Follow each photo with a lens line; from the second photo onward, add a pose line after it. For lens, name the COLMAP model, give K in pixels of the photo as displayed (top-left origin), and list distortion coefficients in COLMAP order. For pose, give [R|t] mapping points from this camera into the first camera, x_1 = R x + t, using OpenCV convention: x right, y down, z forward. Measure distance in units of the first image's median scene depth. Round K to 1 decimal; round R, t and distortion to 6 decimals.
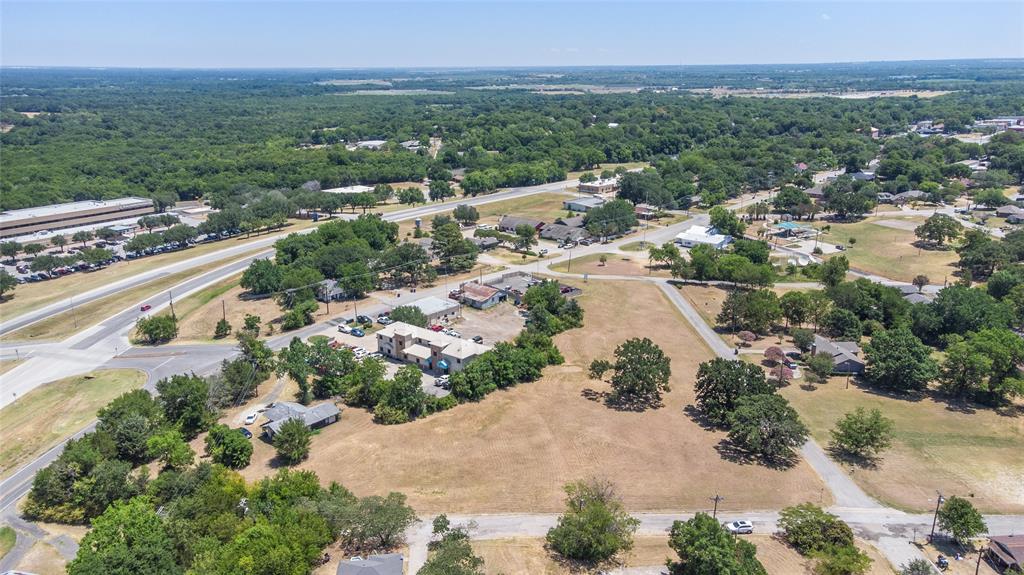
lens RADIAL K [[835.4, 0, 512.0], [0, 835.4, 287.5], [0, 0, 1]] dist [-0.001320, 0.190464]
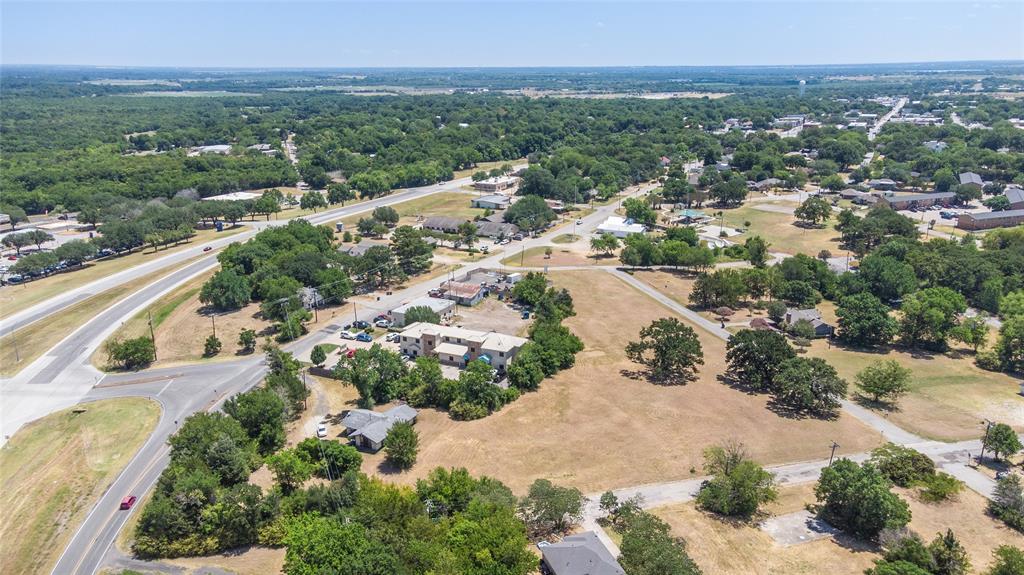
lens RADIAL K [[835.4, 0, 512.0], [0, 835.4, 287.5], [0, 0, 1]] dist [-0.001320, 0.190464]
pose [[0.962758, -0.067026, 0.261926, -0.200436], [0.067577, 0.997690, 0.006917, 0.000113], [-0.261784, 0.011040, 0.965063, 0.006379]]
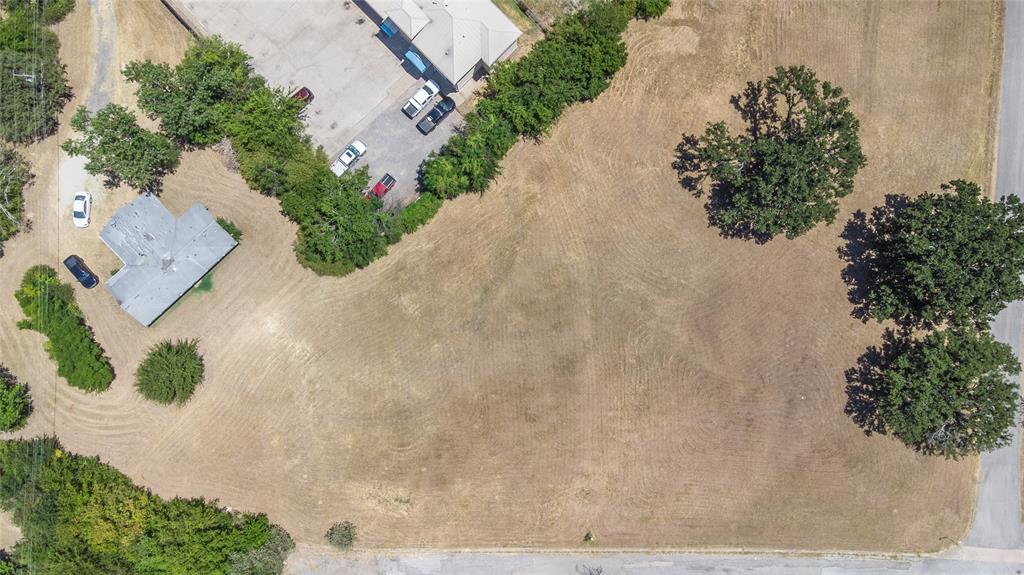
lens RADIAL K [[835.4, 0, 512.0], [0, 835.4, 287.5], [0, 0, 1]] dist [-0.001320, 0.190464]
pose [[0.994207, 0.106453, 0.014842, -0.012852], [-0.041126, 0.249192, 0.967580, -0.231564], [0.099304, -0.962585, 0.252127, 0.481147]]
